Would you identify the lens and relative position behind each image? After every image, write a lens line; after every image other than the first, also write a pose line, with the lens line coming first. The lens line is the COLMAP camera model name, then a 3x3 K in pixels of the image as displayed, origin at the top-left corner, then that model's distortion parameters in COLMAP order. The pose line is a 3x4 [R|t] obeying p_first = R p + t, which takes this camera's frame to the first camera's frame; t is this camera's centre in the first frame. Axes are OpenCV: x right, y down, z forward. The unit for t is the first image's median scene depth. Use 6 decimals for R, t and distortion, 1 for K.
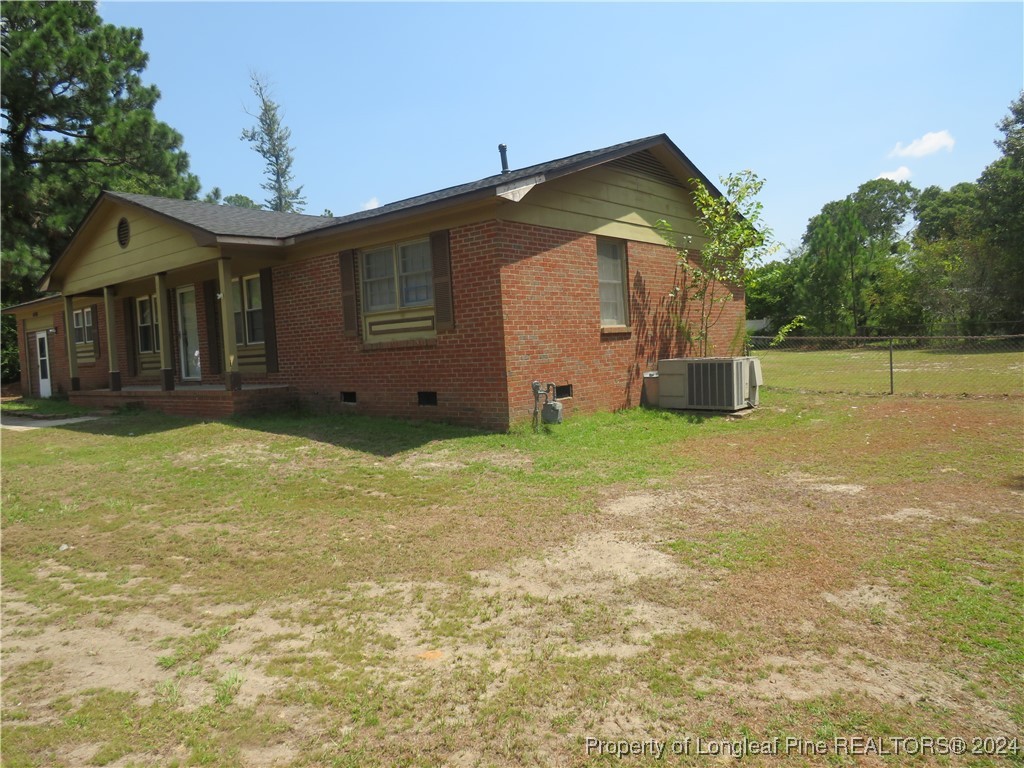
lens RADIAL K [[731.7, 0, 505.9], [0, 731.7, 378.6], [0, 0, 1]] dist [-0.014216, -0.007754]
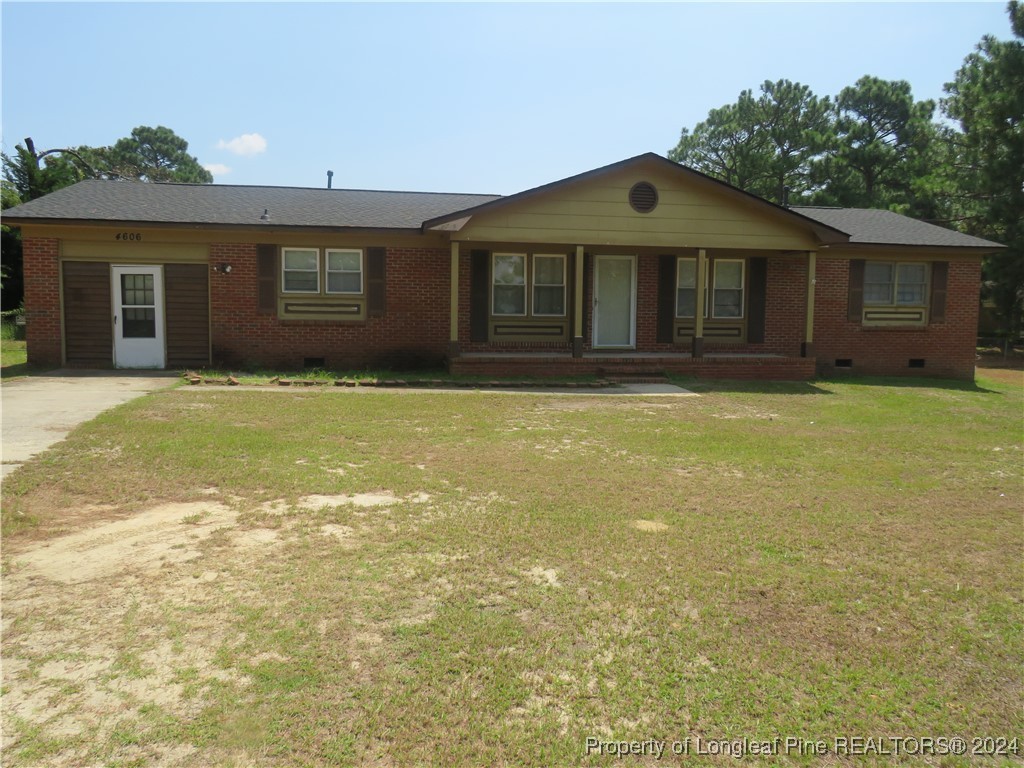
lens RADIAL K [[731.7, 0, 505.9], [0, 731.7, 378.6], [0, 0, 1]] dist [-0.014216, -0.007754]
pose [[0.632938, -0.007916, 0.774162, -1.762916], [-0.010384, 0.999771, 0.018712, 0.037022], [-0.774133, -0.019882, 0.632711, 0.636670]]
